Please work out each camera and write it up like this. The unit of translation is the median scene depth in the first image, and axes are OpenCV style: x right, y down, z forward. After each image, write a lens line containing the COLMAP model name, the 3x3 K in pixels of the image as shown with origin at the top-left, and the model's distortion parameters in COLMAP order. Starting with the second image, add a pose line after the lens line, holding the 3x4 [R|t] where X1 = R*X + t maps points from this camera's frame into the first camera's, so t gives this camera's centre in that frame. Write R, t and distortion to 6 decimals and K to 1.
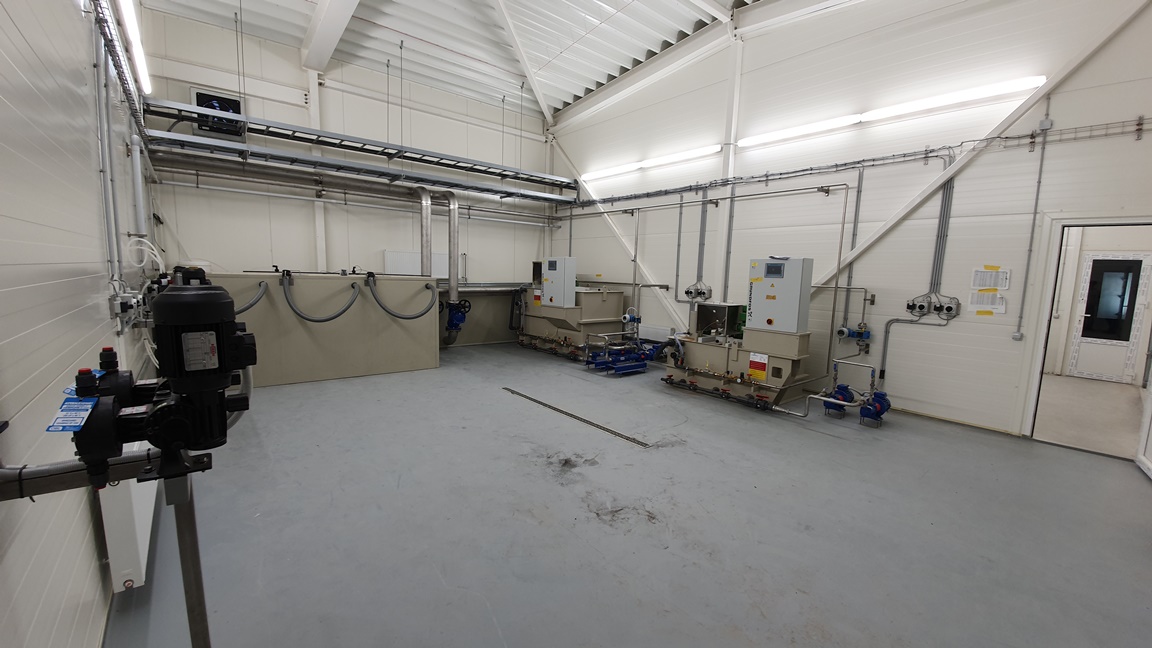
lens RADIAL K [[450.4, 0, 578.6], [0, 450.4, 331.4], [0, 0, 1]] dist [0.001914, -0.013961]
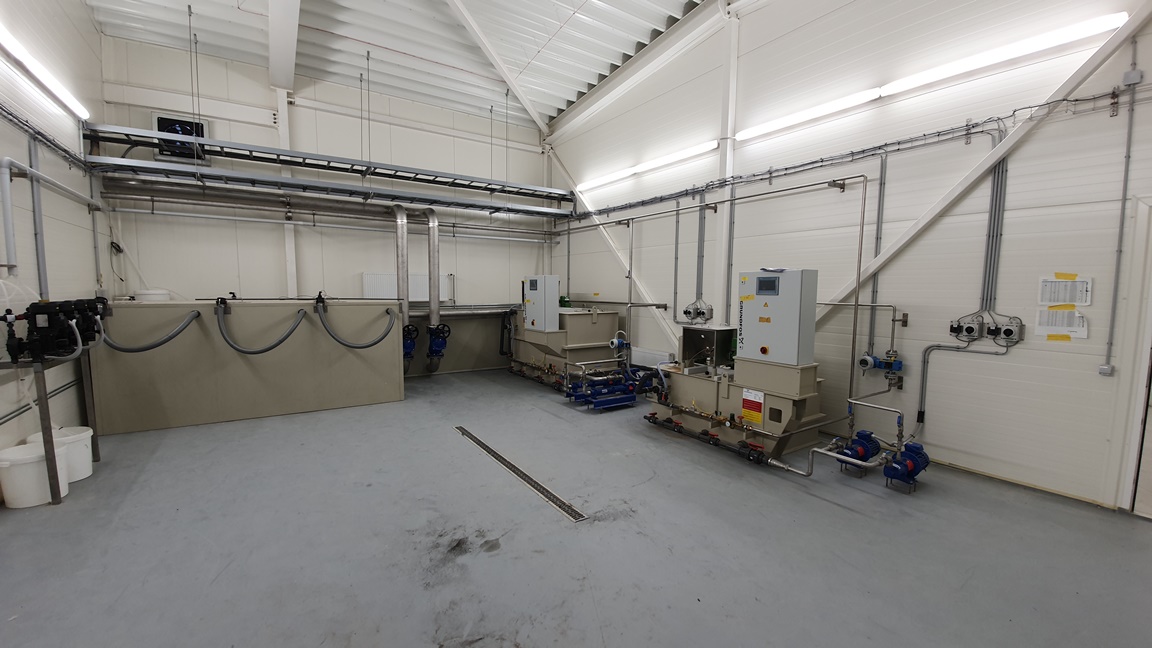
lens RADIAL K [[450.4, 0, 578.6], [0, 450.4, 331.4], [0, 0, 1]] dist [0.001914, -0.013961]
pose [[0.994295, -0.012803, -0.105890, 0.153975], [0.008877, 0.999258, -0.037472, -0.023622], [0.106292, 0.036318, 0.993672, 0.148232]]
